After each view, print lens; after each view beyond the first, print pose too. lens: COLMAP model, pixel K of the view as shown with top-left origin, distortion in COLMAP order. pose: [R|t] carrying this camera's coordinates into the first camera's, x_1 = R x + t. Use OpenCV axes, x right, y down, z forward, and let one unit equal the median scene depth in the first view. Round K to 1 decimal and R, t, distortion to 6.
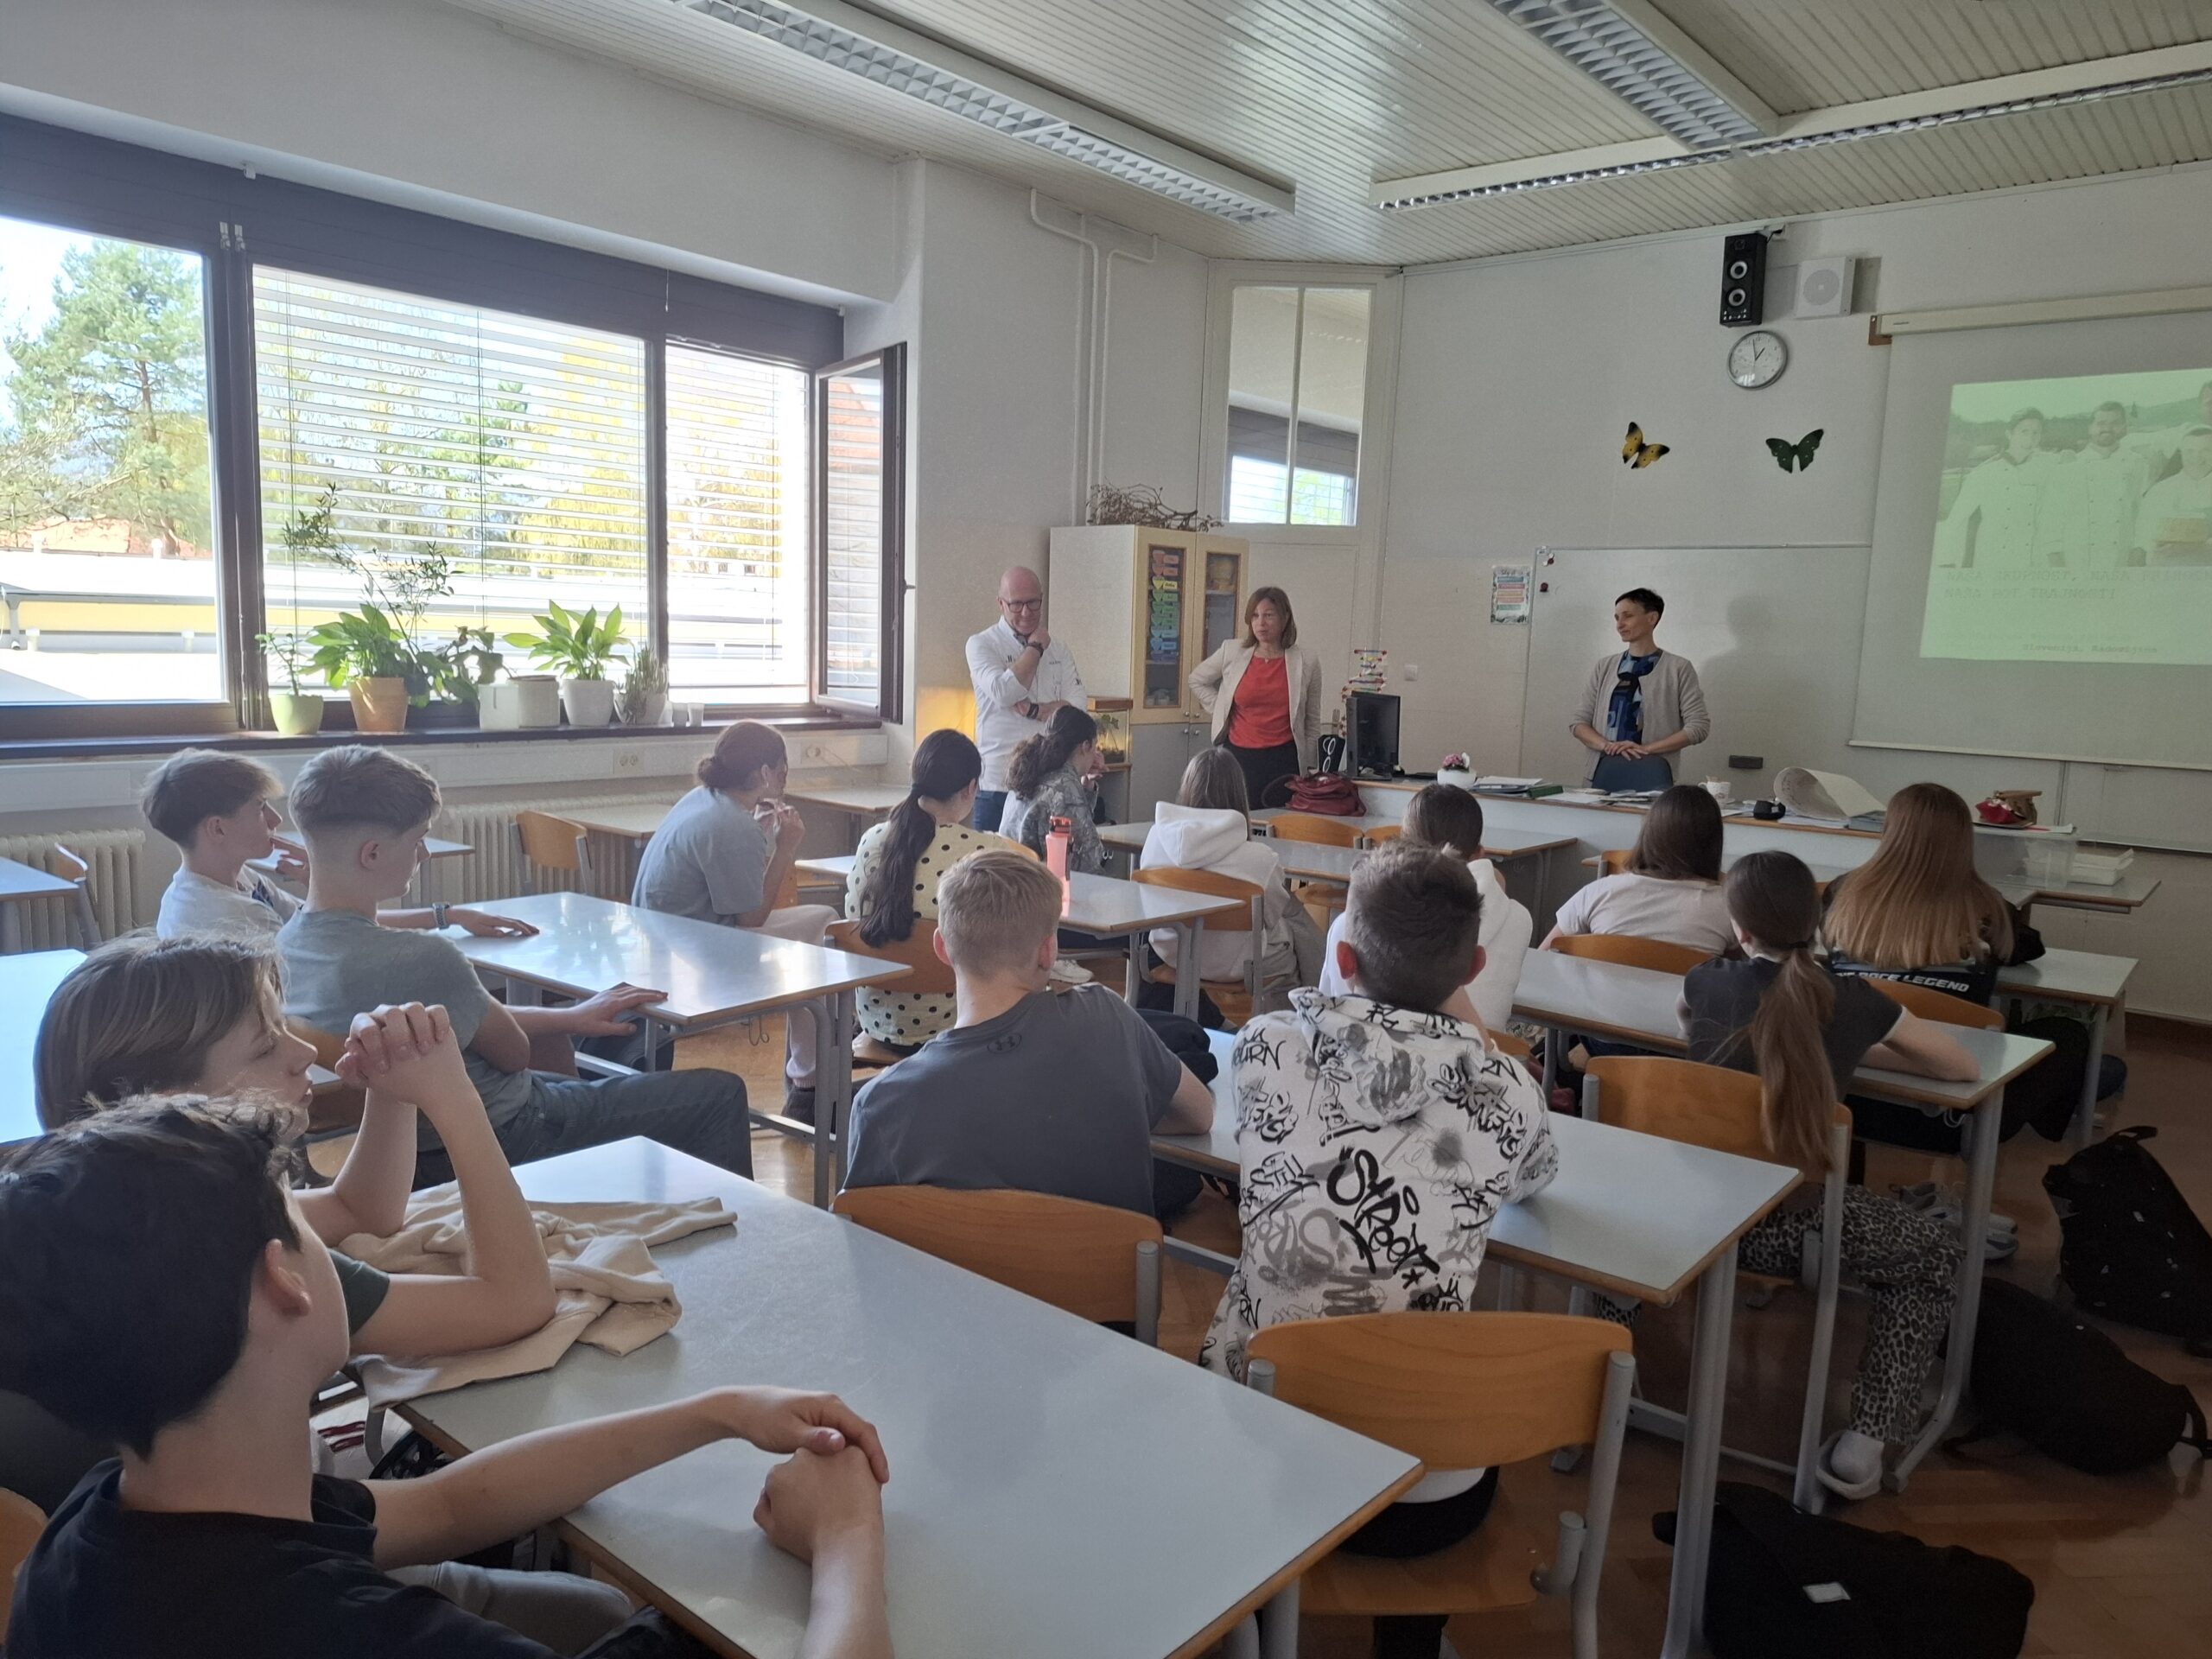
lens RADIAL K [[1559.3, 0, 1106.0], [0, 1559.3, 829.5], [0, 0, 1]] dist [0.063147, -0.000837]
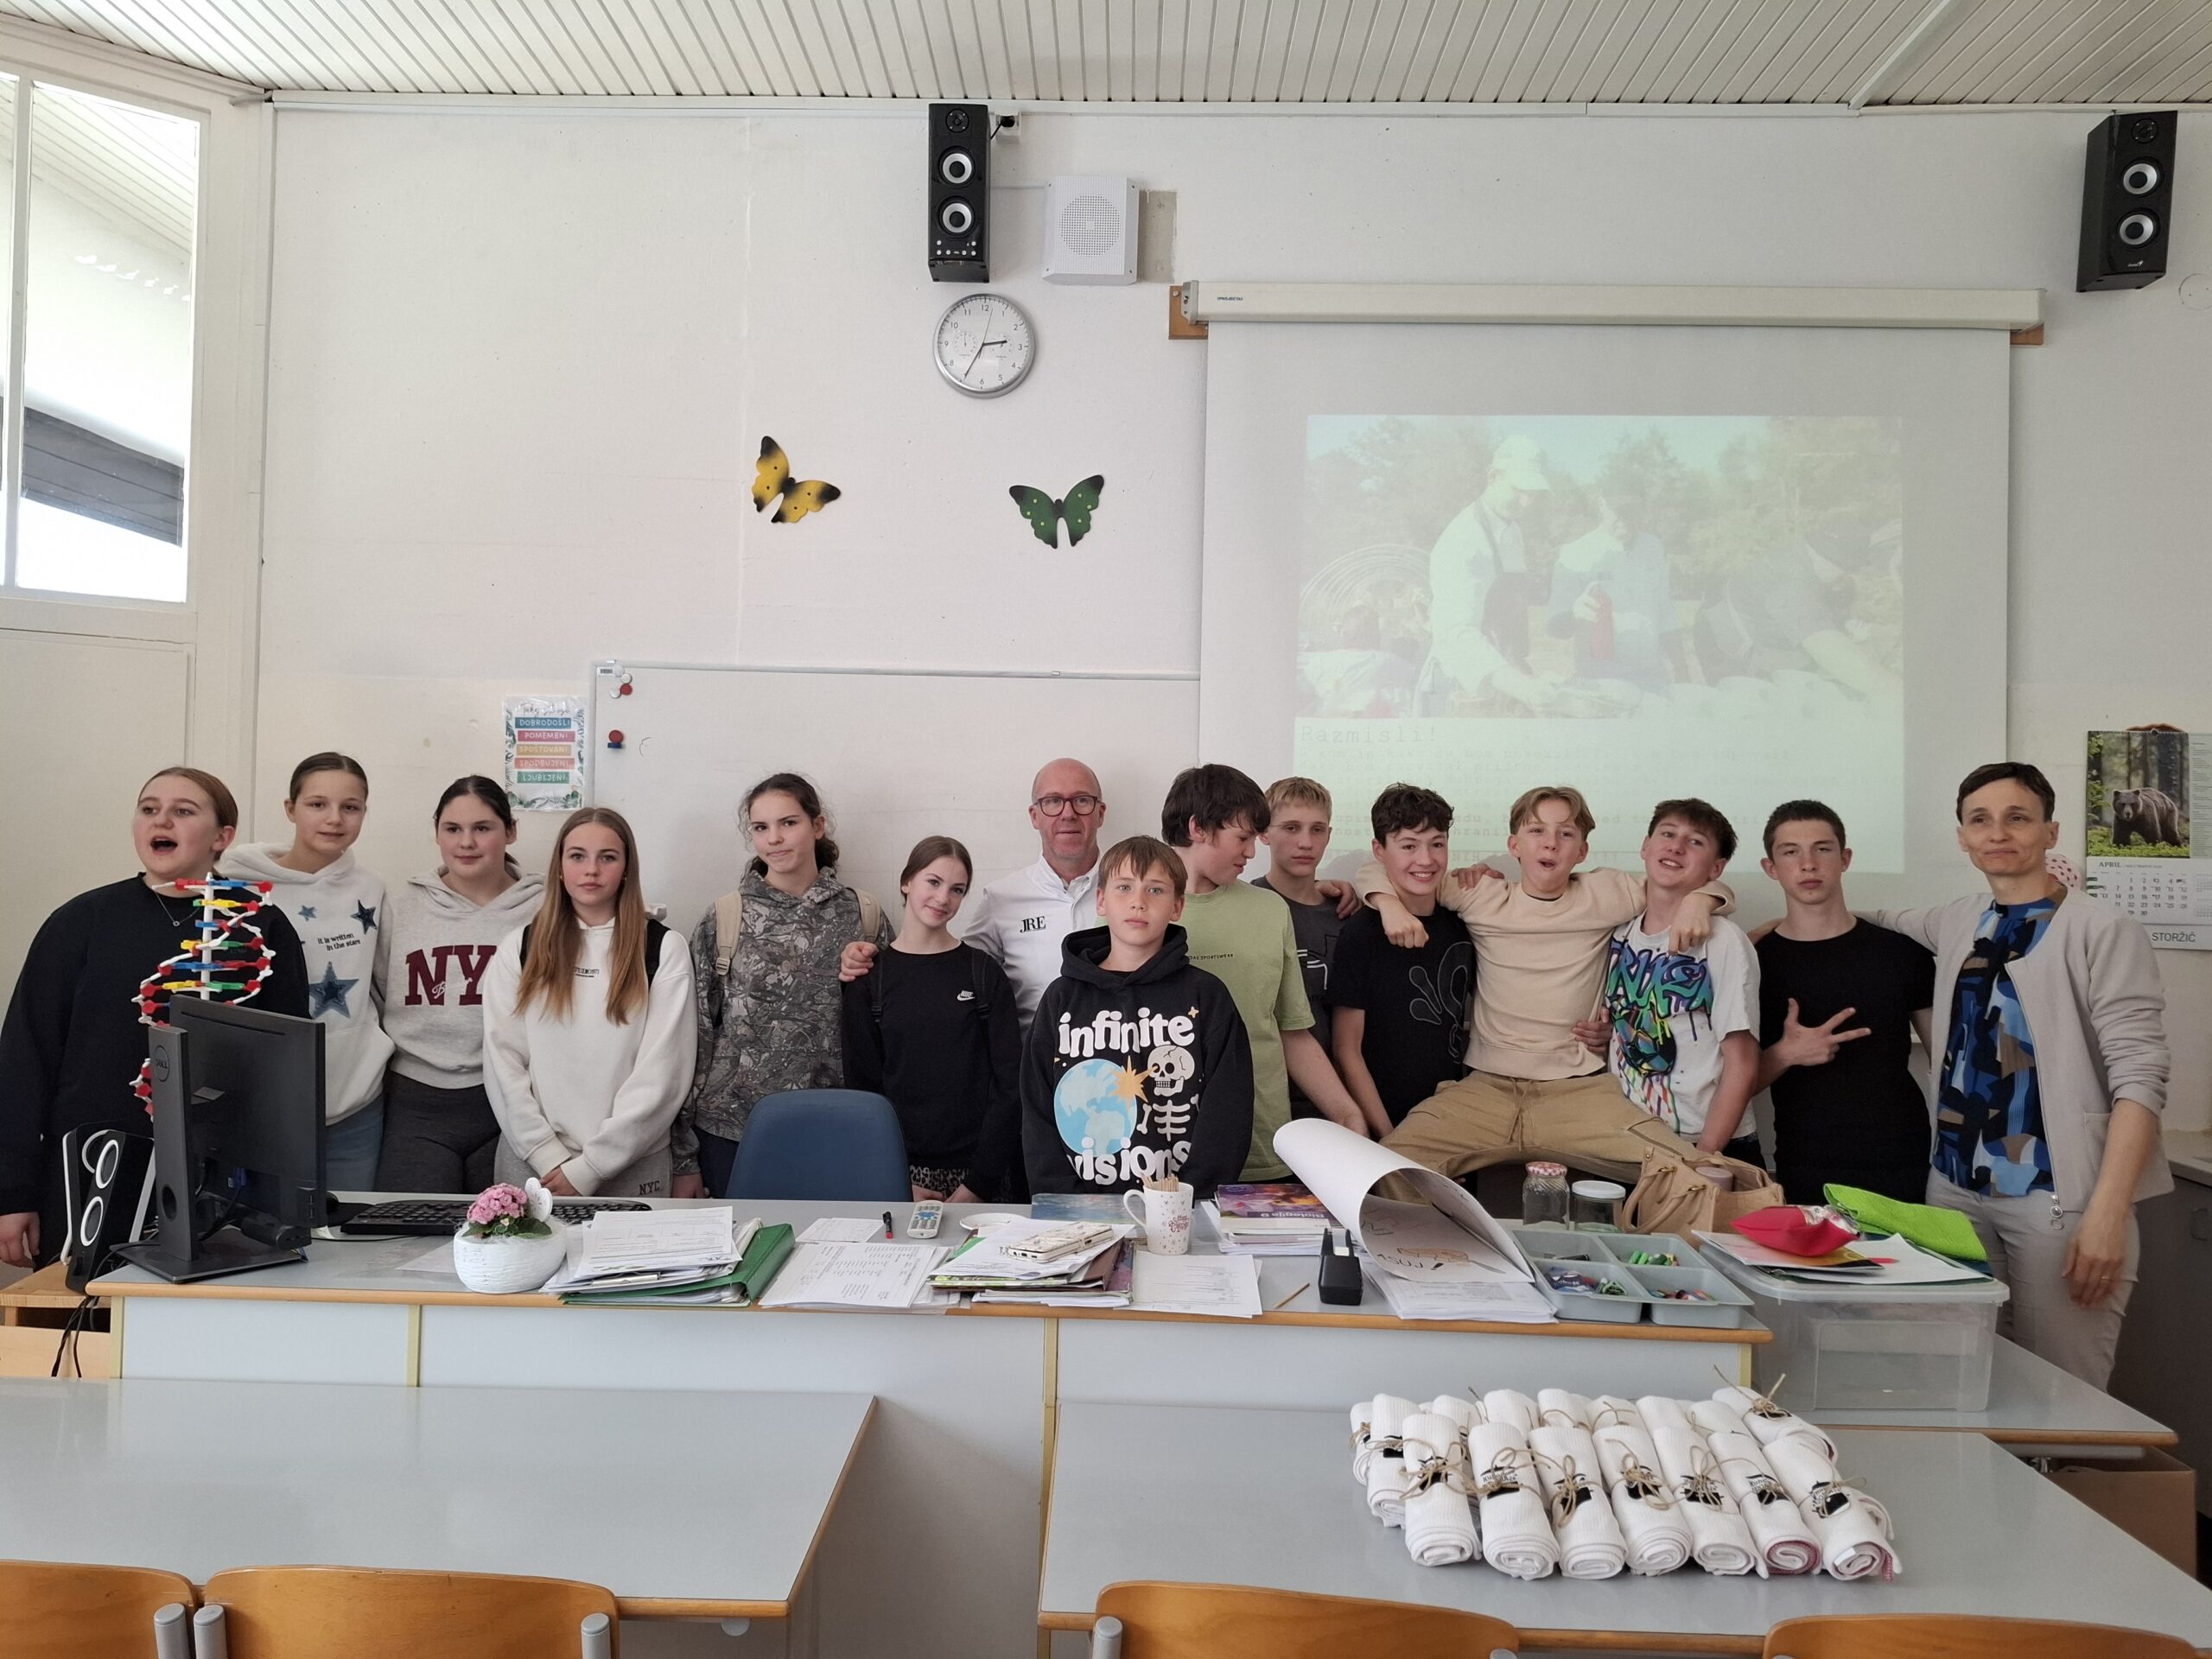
lens RADIAL K [[1559.3, 0, 1106.0], [0, 1559.3, 829.5], [0, 0, 1]] dist [0.063147, -0.000837]
pose [[0.788706, -0.003878, 0.614759, 0.105270], [0.088908, 0.990187, -0.107819, -0.064965], [-0.608308, 0.139694, 0.781311, 0.570183]]
